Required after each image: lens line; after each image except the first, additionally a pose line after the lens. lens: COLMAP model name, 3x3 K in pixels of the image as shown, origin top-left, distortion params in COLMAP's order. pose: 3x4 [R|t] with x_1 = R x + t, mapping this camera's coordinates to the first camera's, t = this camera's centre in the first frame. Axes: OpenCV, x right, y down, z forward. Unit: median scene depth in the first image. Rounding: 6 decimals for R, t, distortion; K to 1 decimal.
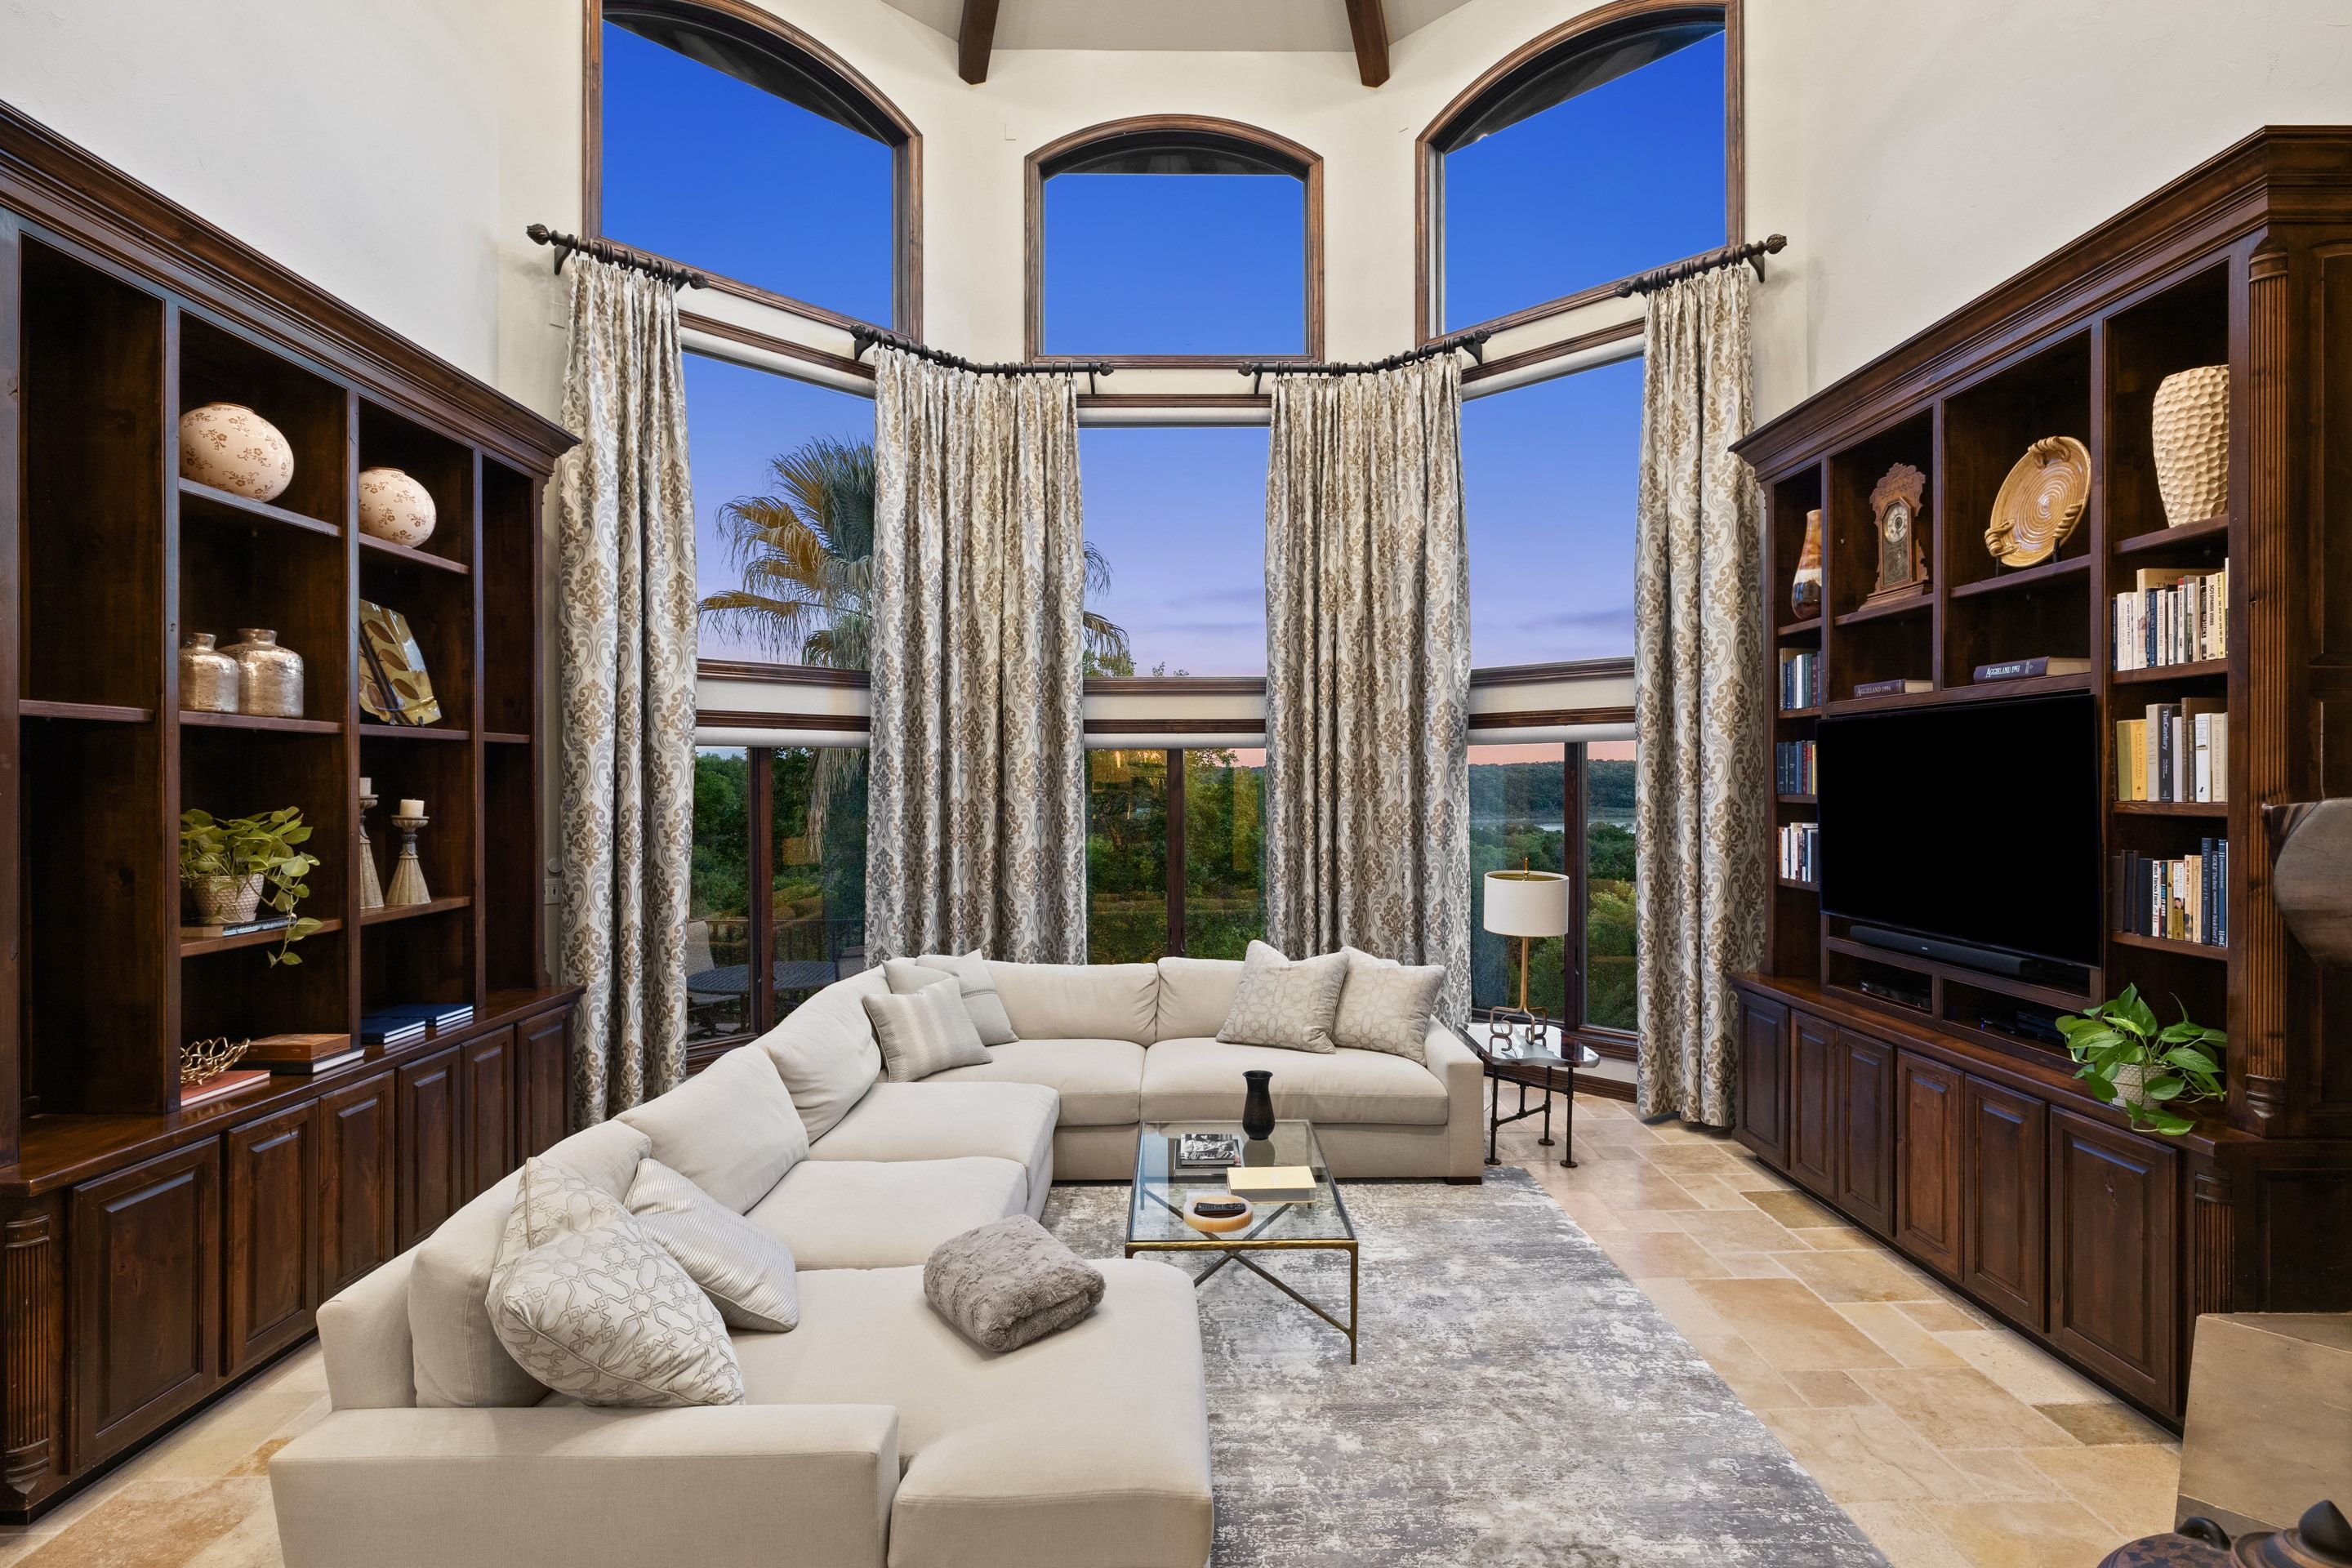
lens RADIAL K [[1088.2, 0, 1176.0], [0, 1088.2, 784.0], [0, 0, 1]] dist [-0.011801, 0.000404]
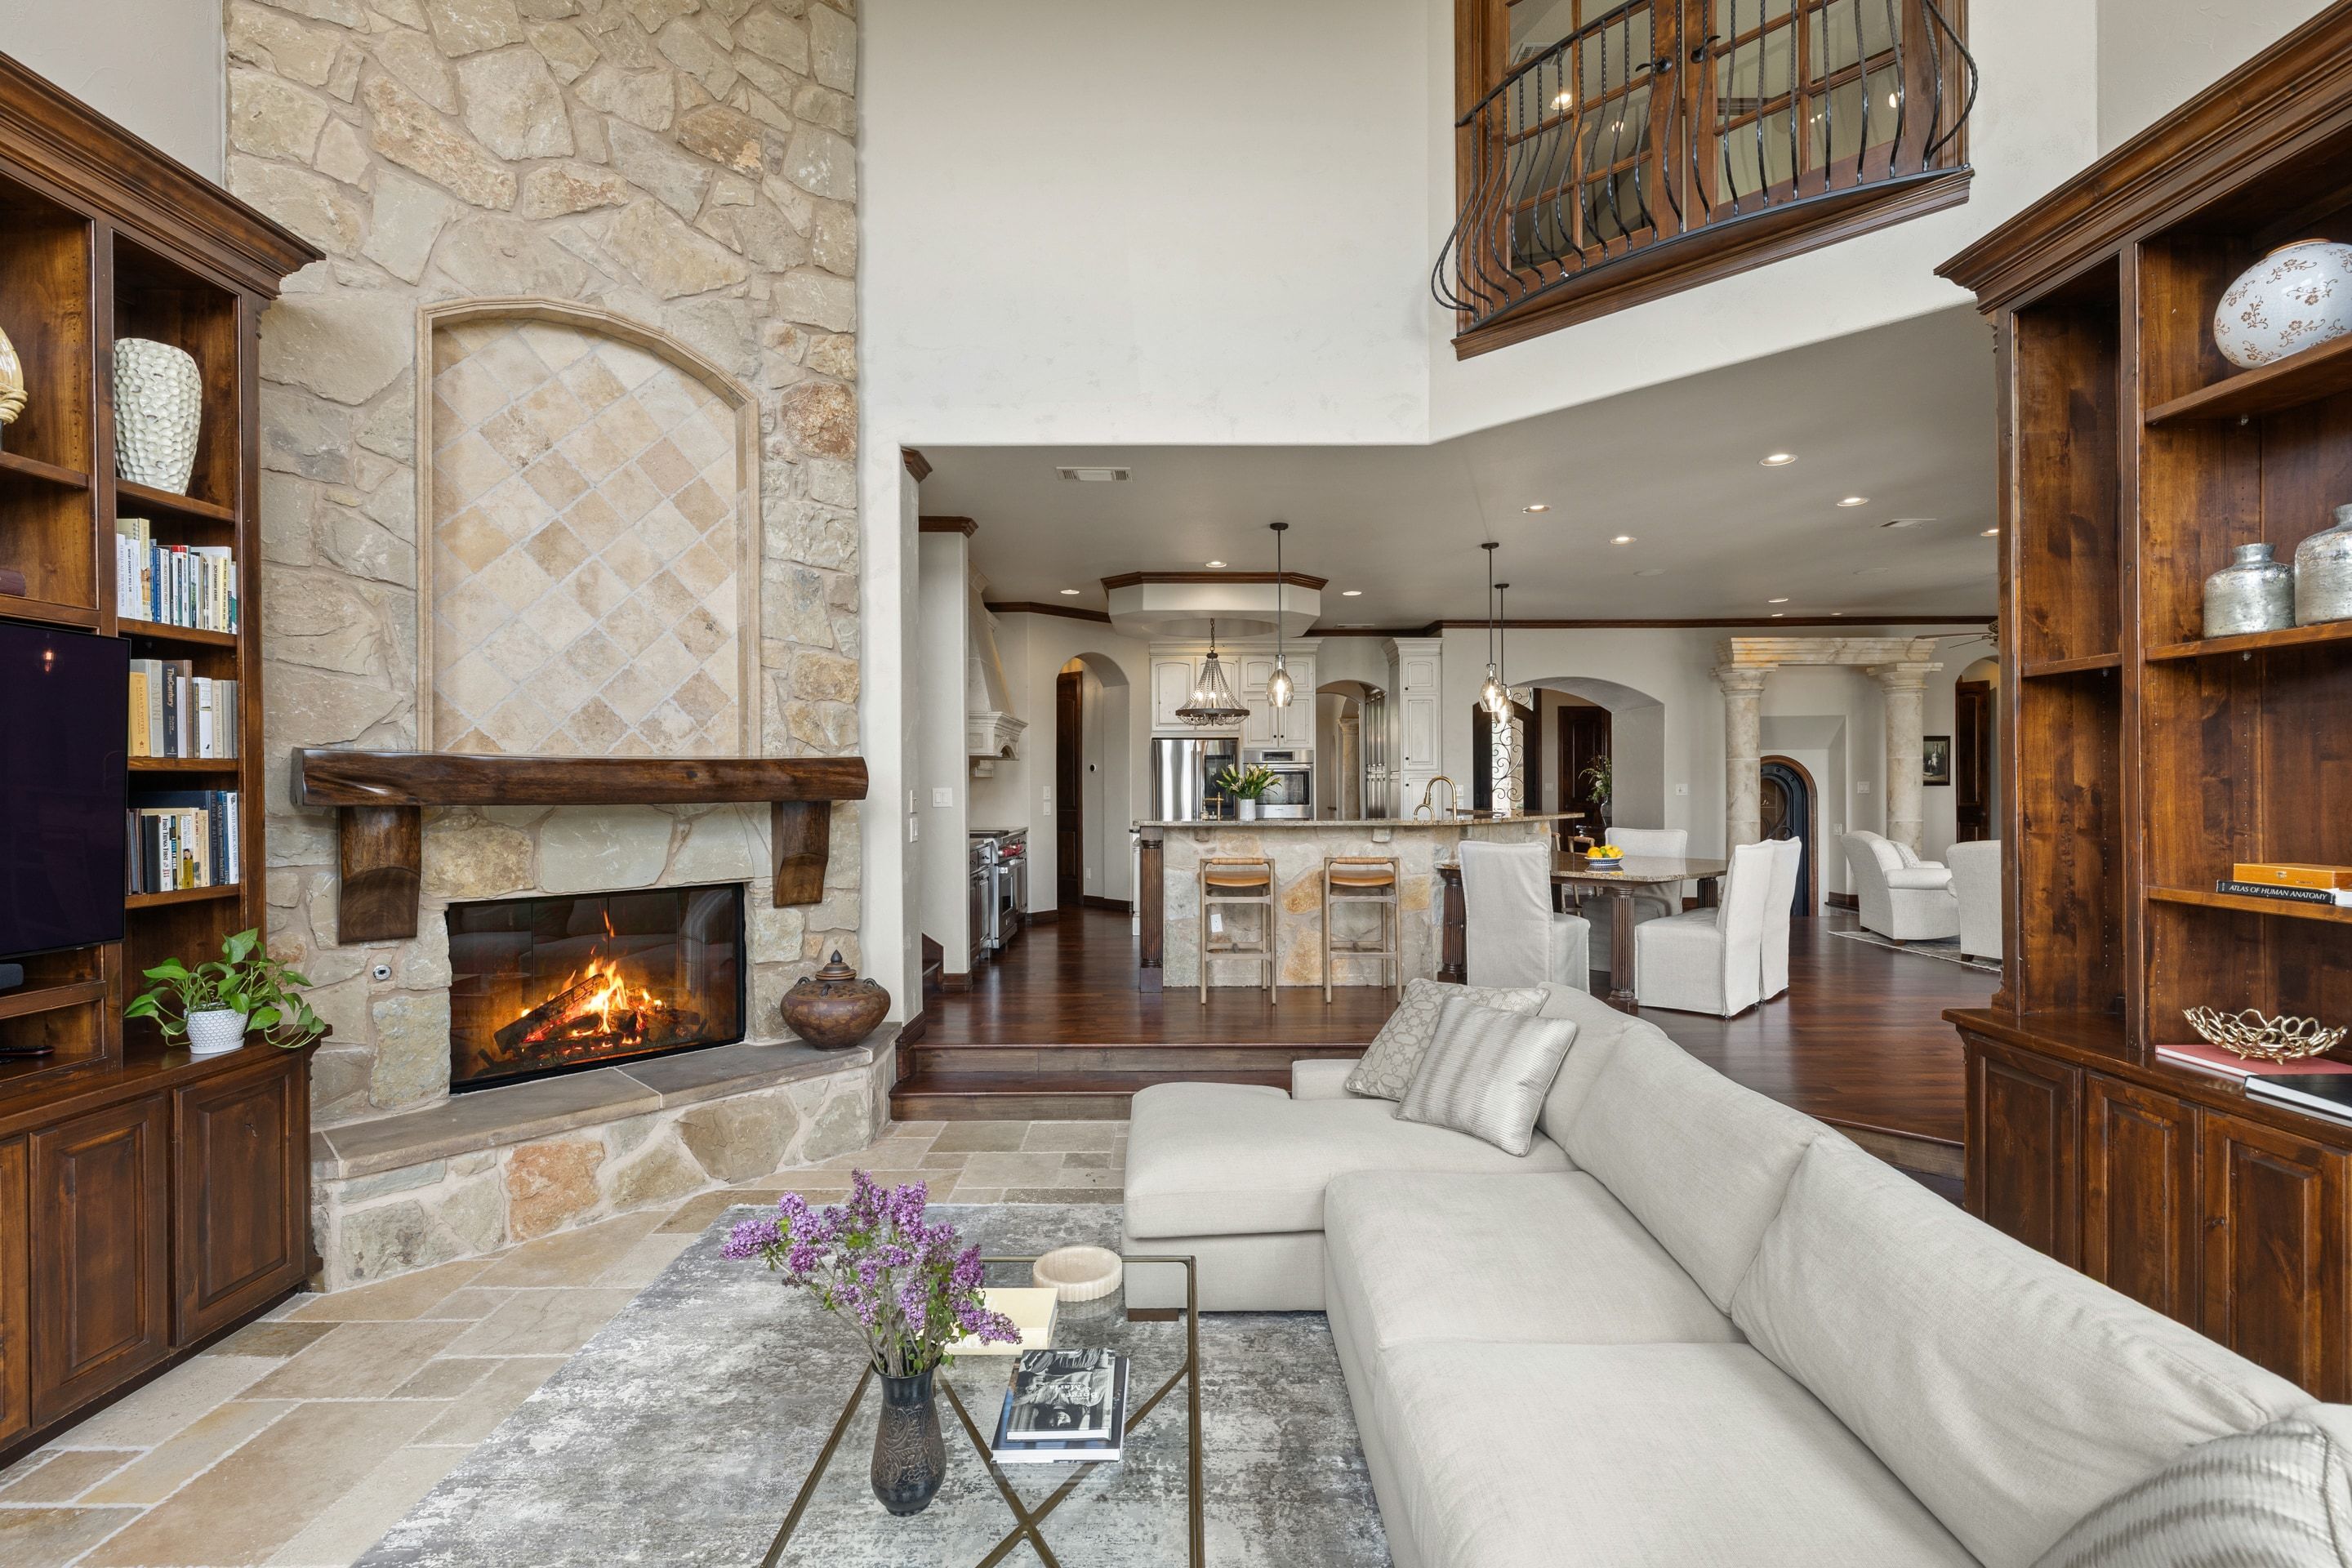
lens RADIAL K [[1088.2, 0, 1176.0], [0, 1088.2, 784.0], [0, 0, 1]] dist [-0.011801, 0.000404]
pose [[-0.999949, 0.009786, 0.002533, -0.032087], [0.009791, 0.999950, 0.001927, 0.039624], [-0.002514, 0.001952, -0.999995, 1.639103]]
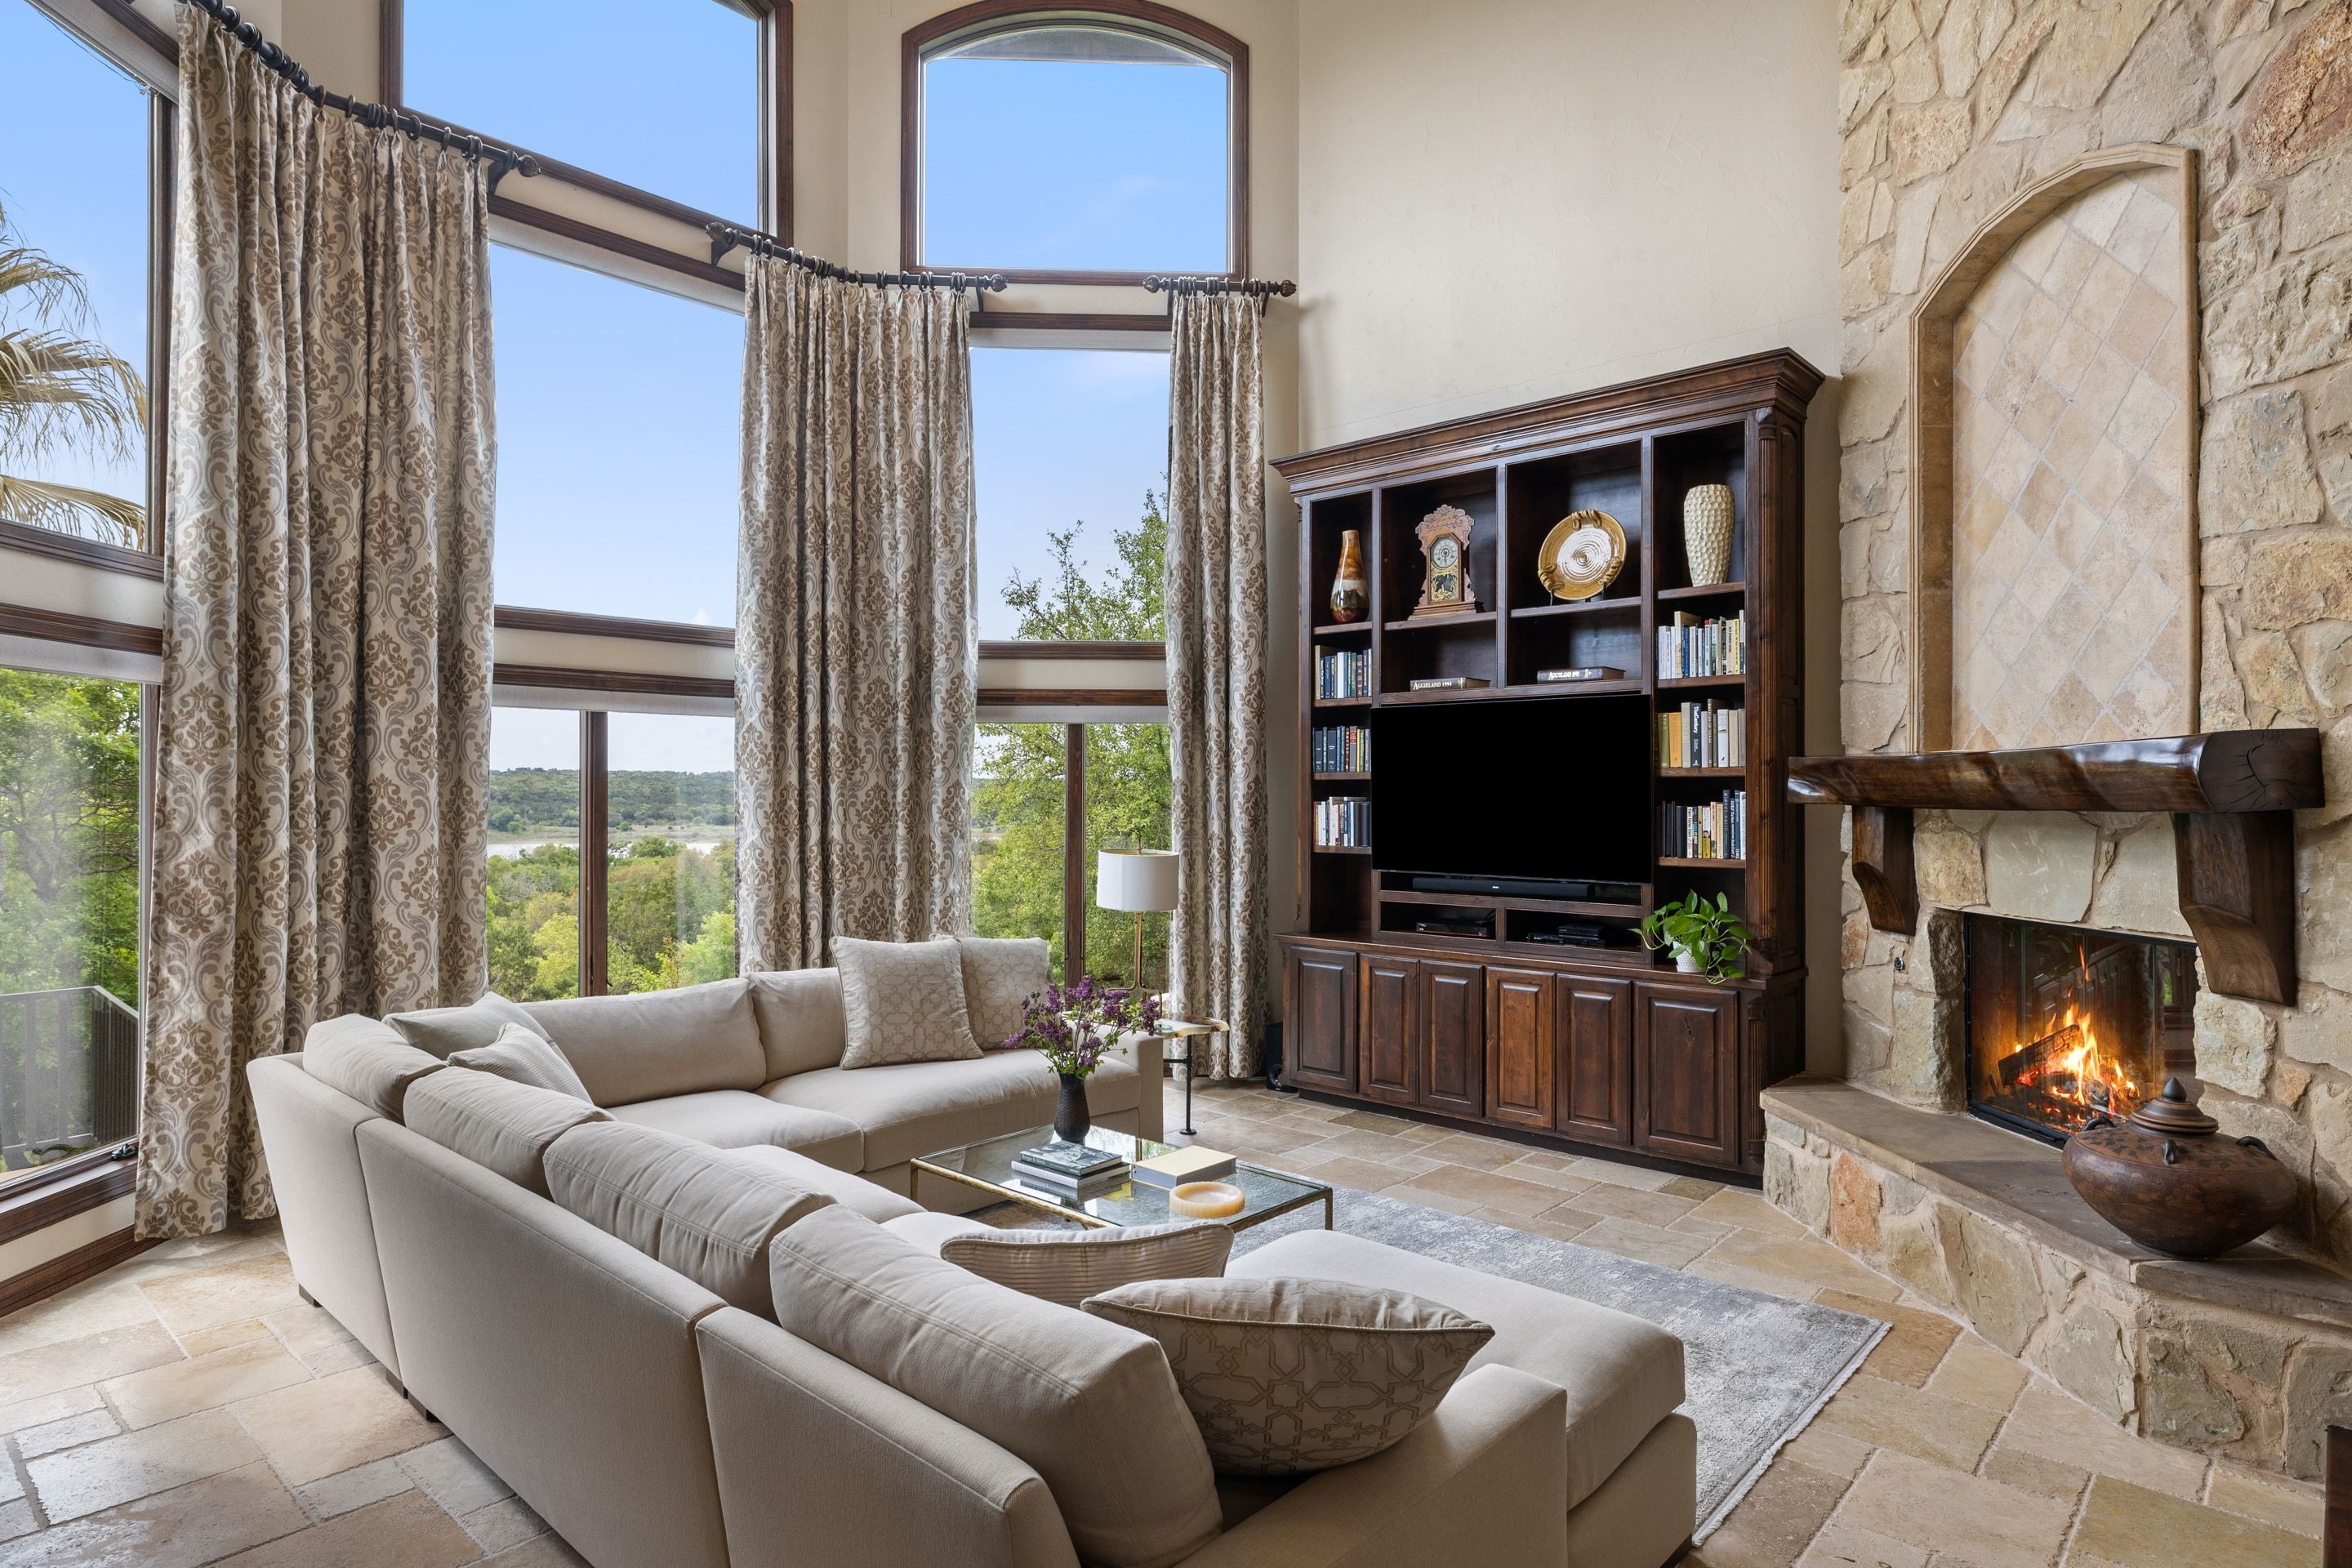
lens RADIAL K [[1273.5, 0, 1176.0], [0, 1273.5, 784.0], [0, 0, 1]] dist [0.001269, 0.000629]
pose [[0.686610, 0.009566, 0.726963, -0.708699], [-0.002466, 0.999938, -0.010829, 0.049023], [-0.727021, 0.005643, 0.686592, 0.248498]]
